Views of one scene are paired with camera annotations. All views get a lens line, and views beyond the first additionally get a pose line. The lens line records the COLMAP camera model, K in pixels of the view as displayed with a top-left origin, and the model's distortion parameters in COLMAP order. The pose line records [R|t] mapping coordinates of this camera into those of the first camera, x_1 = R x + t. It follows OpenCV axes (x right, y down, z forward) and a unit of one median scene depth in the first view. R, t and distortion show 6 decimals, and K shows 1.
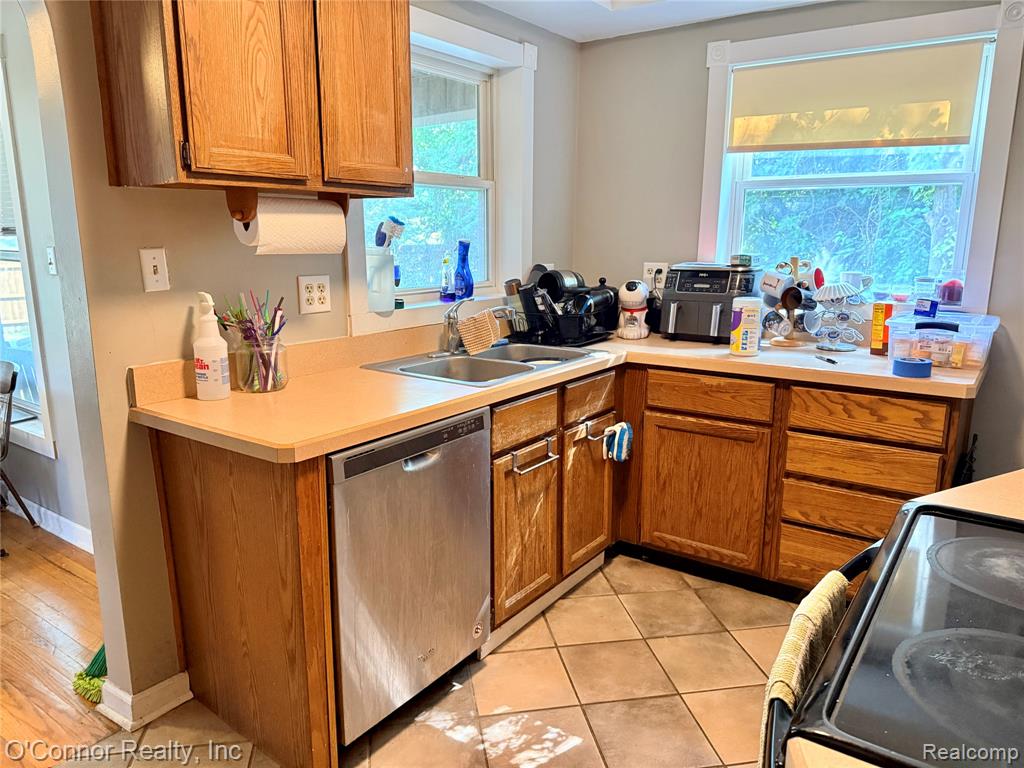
lens RADIAL K [[721.3, 0, 514.3], [0, 721.3, 385.3], [0, 0, 1]] dist [0.010673, -0.008416]
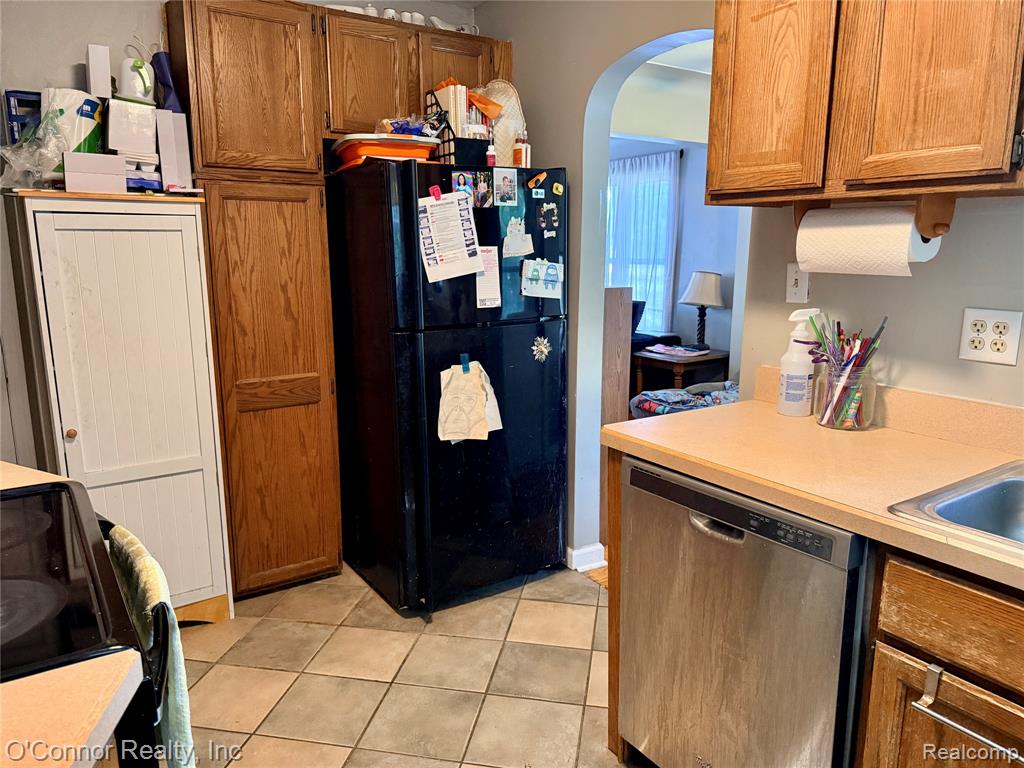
lens RADIAL K [[721.3, 0, 514.0], [0, 721.3, 382.3], [0, 0, 1]] dist [0.010673, -0.008416]
pose [[-0.343882, 0.178680, -0.921856, 0.636455], [-0.195861, 0.946487, 0.256516, -0.204944], [0.918359, 0.268767, -0.290484, 0.936332]]
